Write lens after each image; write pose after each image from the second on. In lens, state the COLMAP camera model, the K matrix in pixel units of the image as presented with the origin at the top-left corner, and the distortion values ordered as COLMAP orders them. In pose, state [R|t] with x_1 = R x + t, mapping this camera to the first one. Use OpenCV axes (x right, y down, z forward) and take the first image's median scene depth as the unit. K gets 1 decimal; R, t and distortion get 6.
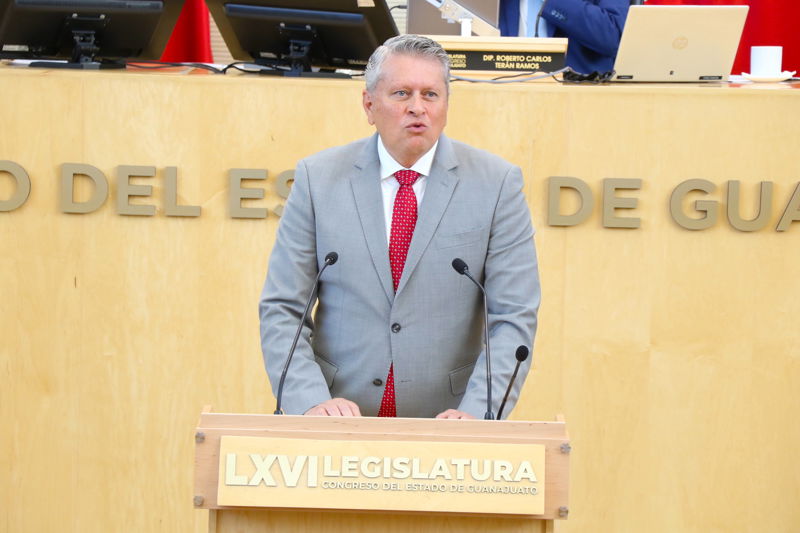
lens RADIAL K [[3686.4, 0, 401.4], [0, 3686.4, 266.6], [0, 0, 1]] dist [1.199599, 0.000000]
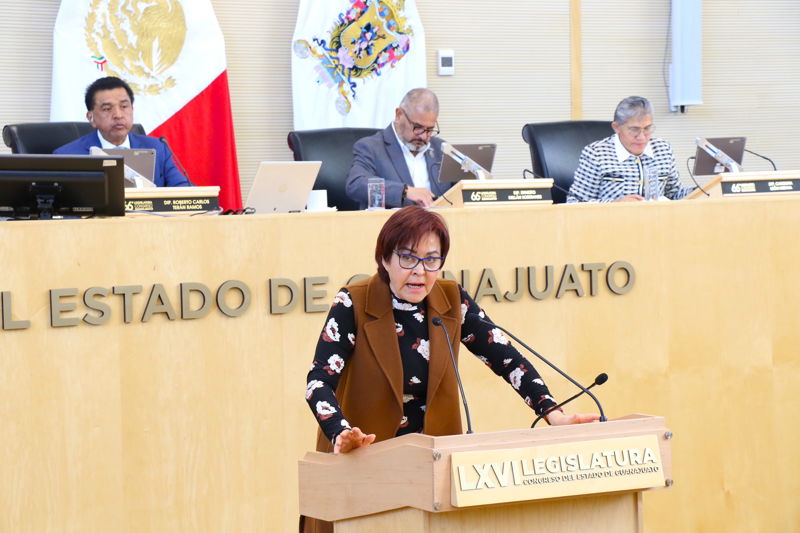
lens RADIAL K [[2190.0, 0, 400.0], [0, 2190.0, 262.0], [0, 0, 1]] dist [0.474945, 0.000000]
pose [[0.861080, -0.063156, 0.504532, -0.332764], [0.096034, 0.994598, -0.039399, 0.006511], [-0.499318, 0.082378, 0.862493, 0.264903]]
